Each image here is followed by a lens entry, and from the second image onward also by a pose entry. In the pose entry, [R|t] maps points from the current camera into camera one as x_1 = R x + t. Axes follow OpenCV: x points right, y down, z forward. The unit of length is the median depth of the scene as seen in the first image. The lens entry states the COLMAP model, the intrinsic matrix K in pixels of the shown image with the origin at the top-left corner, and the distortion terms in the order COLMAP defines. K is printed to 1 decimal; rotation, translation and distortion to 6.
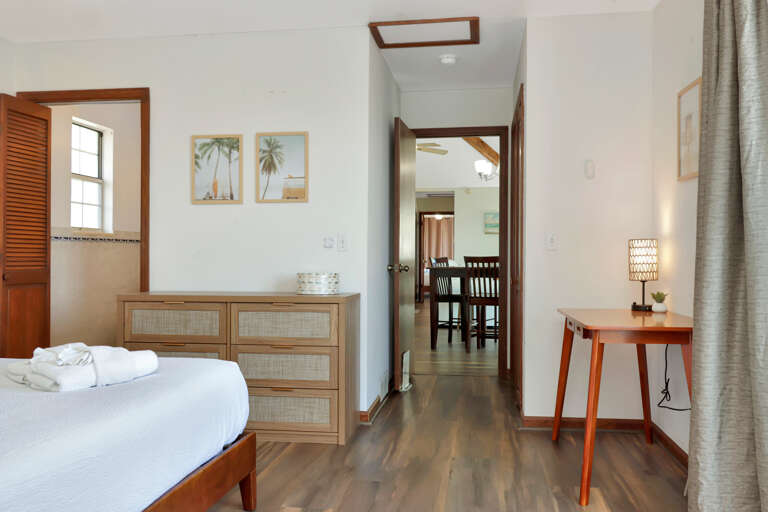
lens RADIAL K [[644.4, 0, 384.0], [0, 644.4, 256.0], [0, 0, 1]] dist [0.021099, 0.003954]
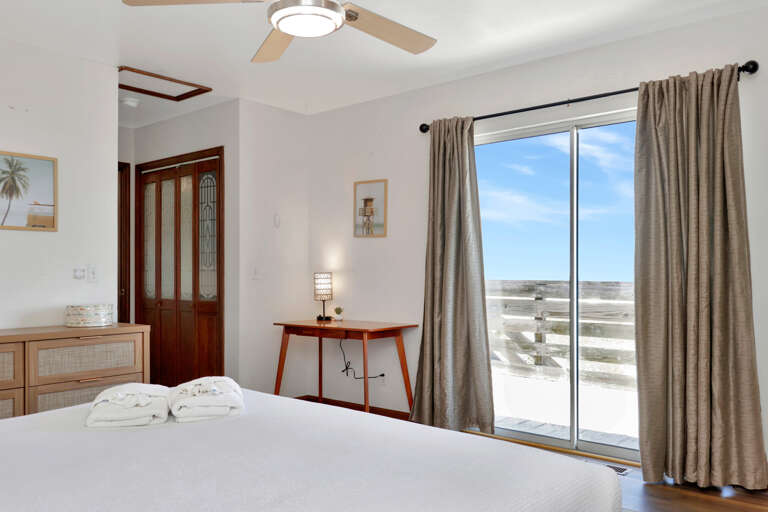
lens RADIAL K [[644.4, 0, 384.0], [0, 644.4, 256.0], [0, 0, 1]] dist [0.021099, 0.003954]
pose [[0.526009, 0.019263, 0.850261, -0.681127], [-0.009646, 0.999814, -0.016684, -0.035106], [-0.850424, 0.000574, 0.526097, 0.071689]]
